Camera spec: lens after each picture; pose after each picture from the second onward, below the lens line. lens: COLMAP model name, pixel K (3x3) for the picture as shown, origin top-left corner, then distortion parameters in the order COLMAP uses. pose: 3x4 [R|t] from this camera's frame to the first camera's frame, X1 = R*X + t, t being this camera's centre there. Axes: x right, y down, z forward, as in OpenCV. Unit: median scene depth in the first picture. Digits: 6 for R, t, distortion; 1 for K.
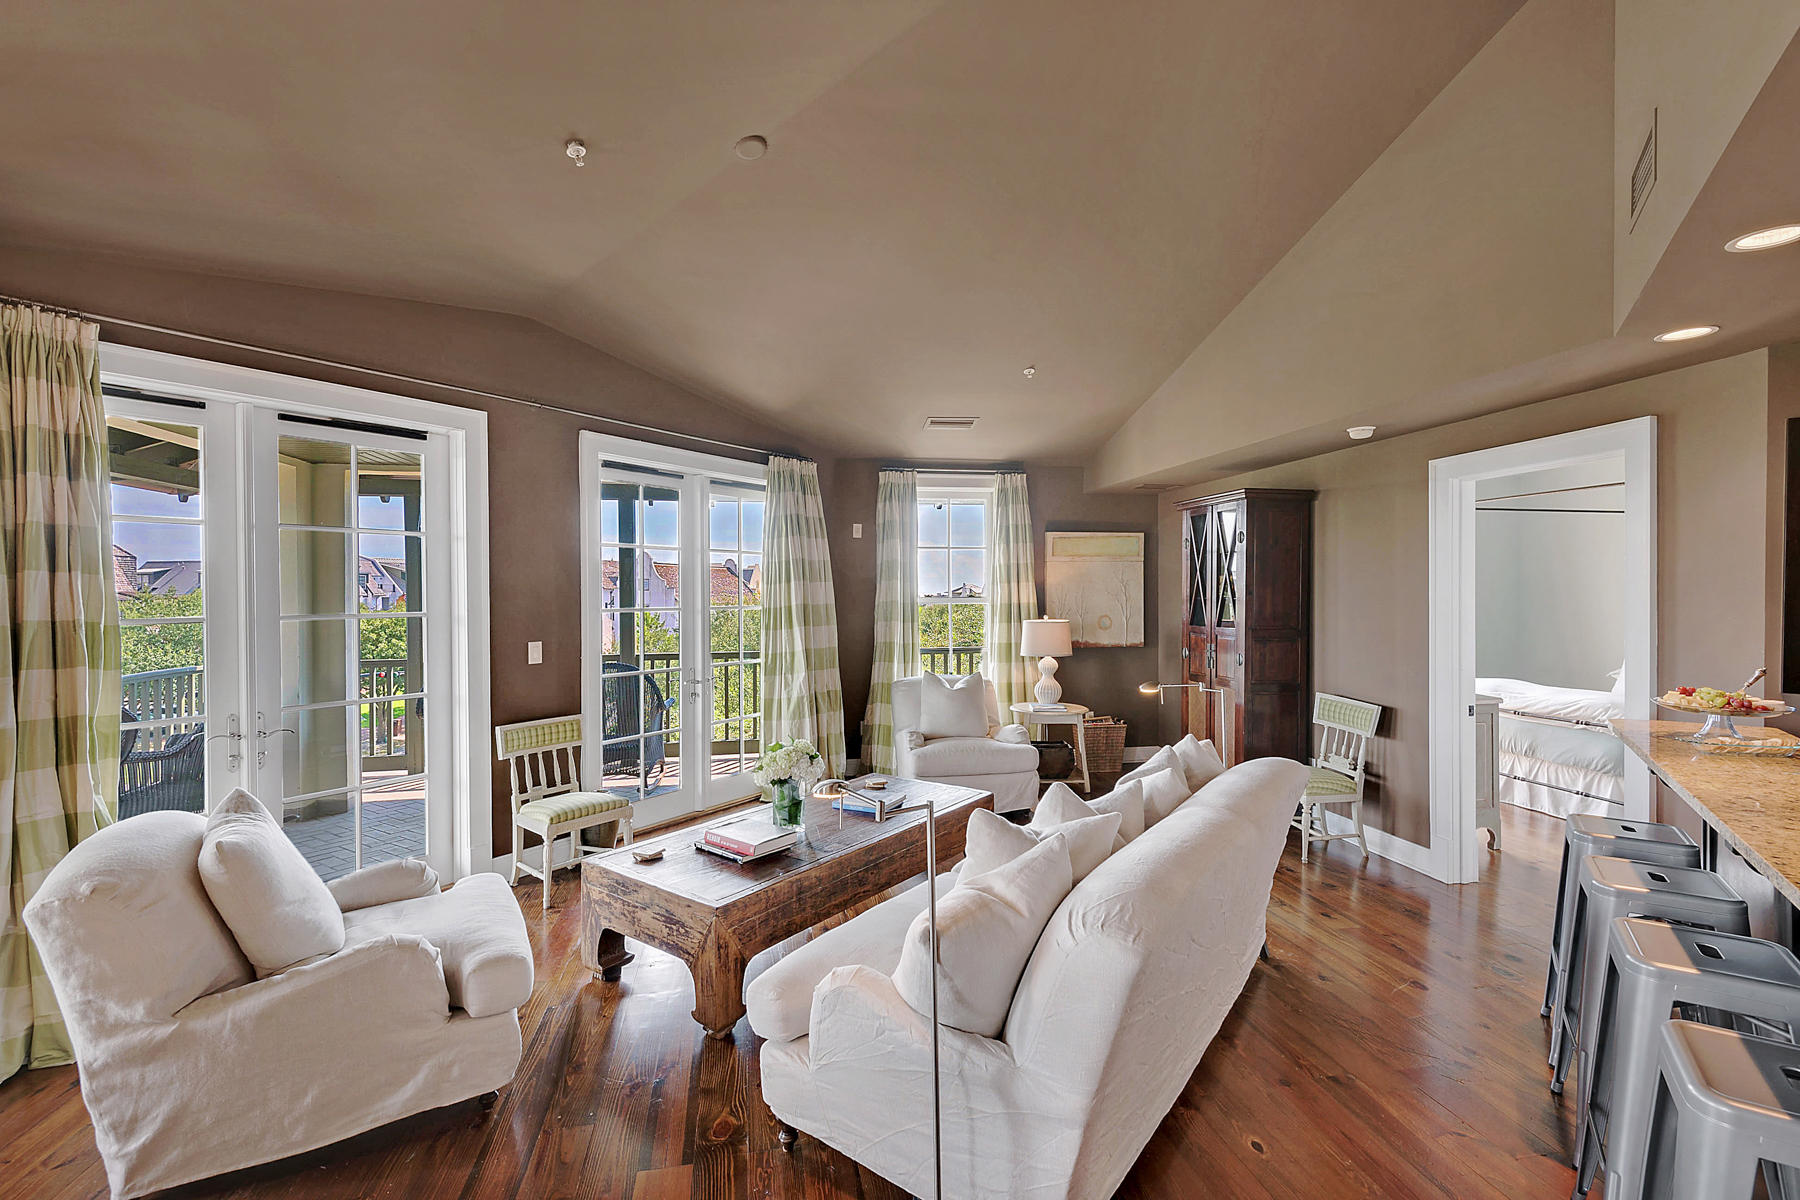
lens RADIAL K [[814.6, 0, 900.0], [0, 814.6, 600.0], [0, 0, 1]] dist [0.025556, -0.012946]
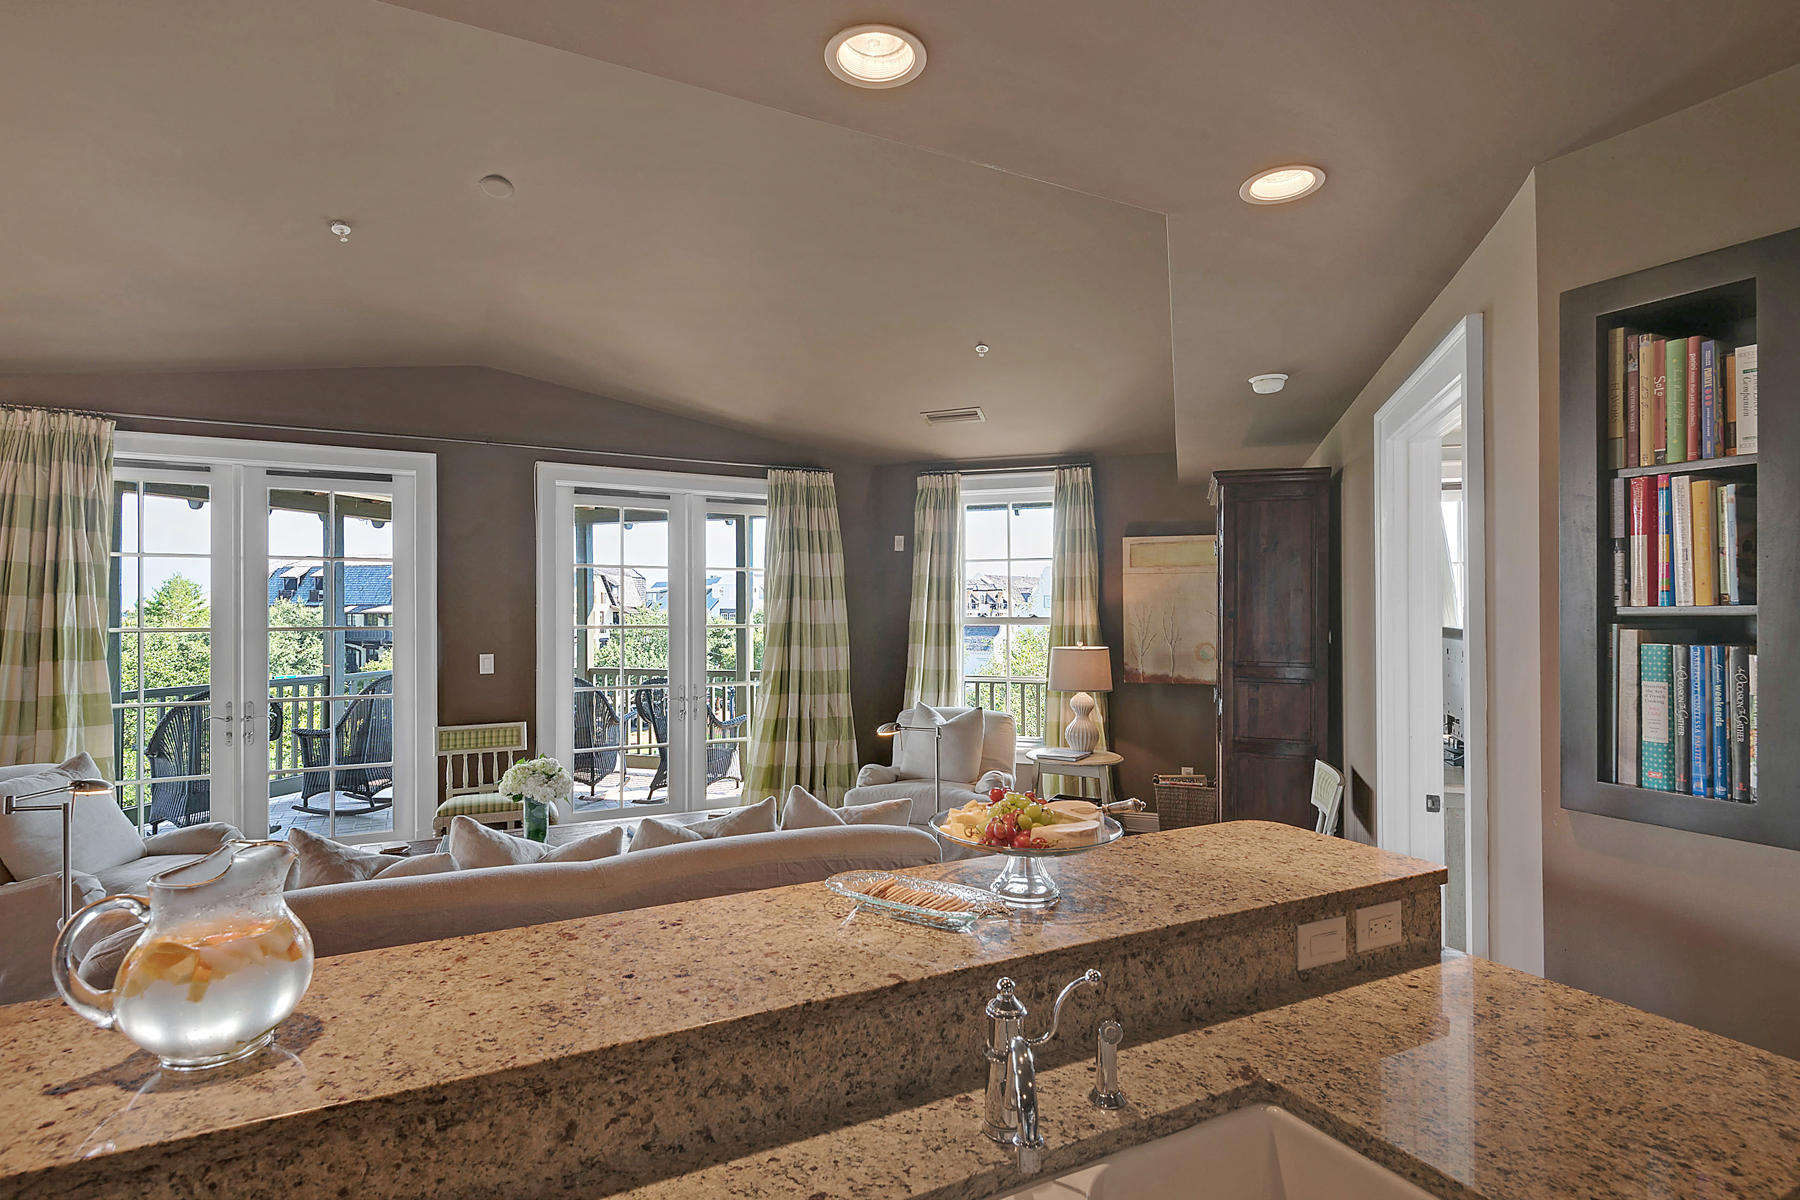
lens RADIAL K [[900.2, 0, 900.0], [0, 900.2, 600.0], [0, 0, 1]] dist [0.043602, -0.028273]
pose [[0.875855, -0.000300, -0.482574, 0.531358], [-0.009151, 0.999810, -0.017232, -0.005337], [0.482488, 0.019509, 0.875685, 0.151284]]
